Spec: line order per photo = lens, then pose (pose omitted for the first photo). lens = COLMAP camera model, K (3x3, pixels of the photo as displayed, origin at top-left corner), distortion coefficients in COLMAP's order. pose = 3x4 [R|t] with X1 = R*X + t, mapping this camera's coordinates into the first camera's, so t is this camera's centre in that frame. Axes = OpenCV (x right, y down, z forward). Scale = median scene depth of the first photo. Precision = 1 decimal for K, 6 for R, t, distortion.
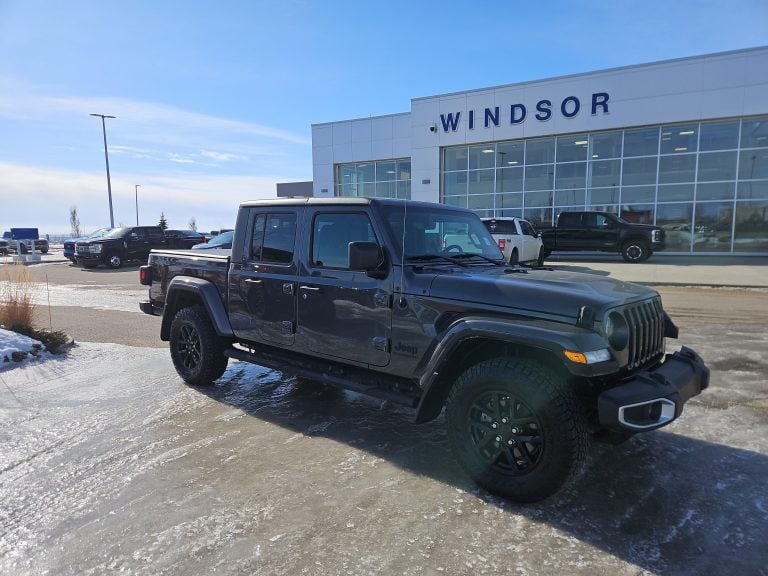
lens RADIAL K [[504.5, 0, 377.0], [0, 504.5, 290.3], [0, 0, 1]] dist [0.046606, -0.002427]
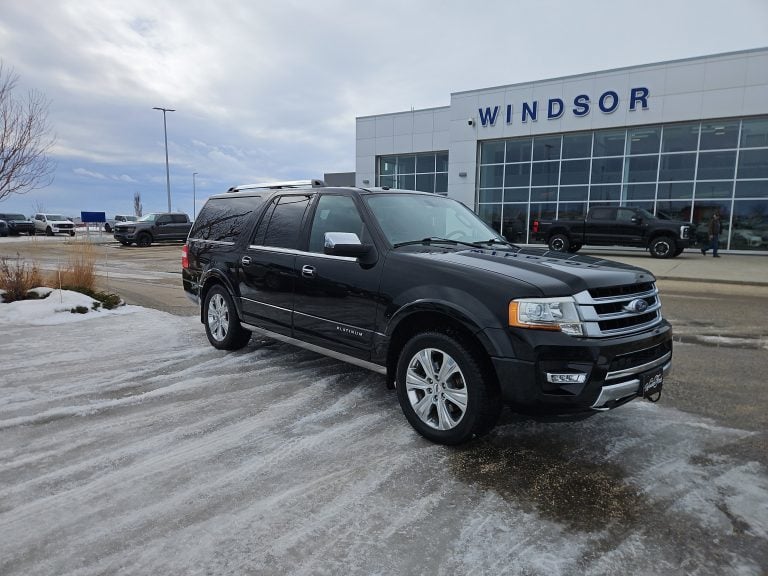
lens RADIAL K [[500.0, 0, 381.0], [0, 500.0, 285.0], [0, 0, 1]] dist [0.061414, -0.041353]
pose [[0.996001, 0.033203, -0.082949, 0.026366], [-0.032460, 0.999420, 0.010289, 0.004097], [0.083242, -0.007555, 0.996501, -0.031158]]
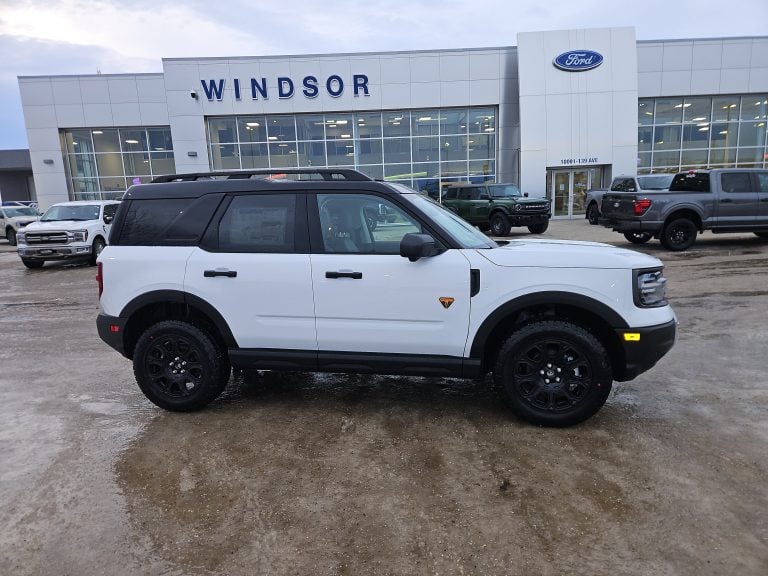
lens RADIAL K [[498.1, 0, 374.9], [0, 498.1, 292.7], [0, 0, 1]] dist [0.055832, -0.034756]
pose [[0.866921, -0.111480, 0.485819, -0.094237], [0.086988, 0.993549, 0.072763, -0.002821], [-0.490797, -0.020820, 0.871025, 0.044362]]
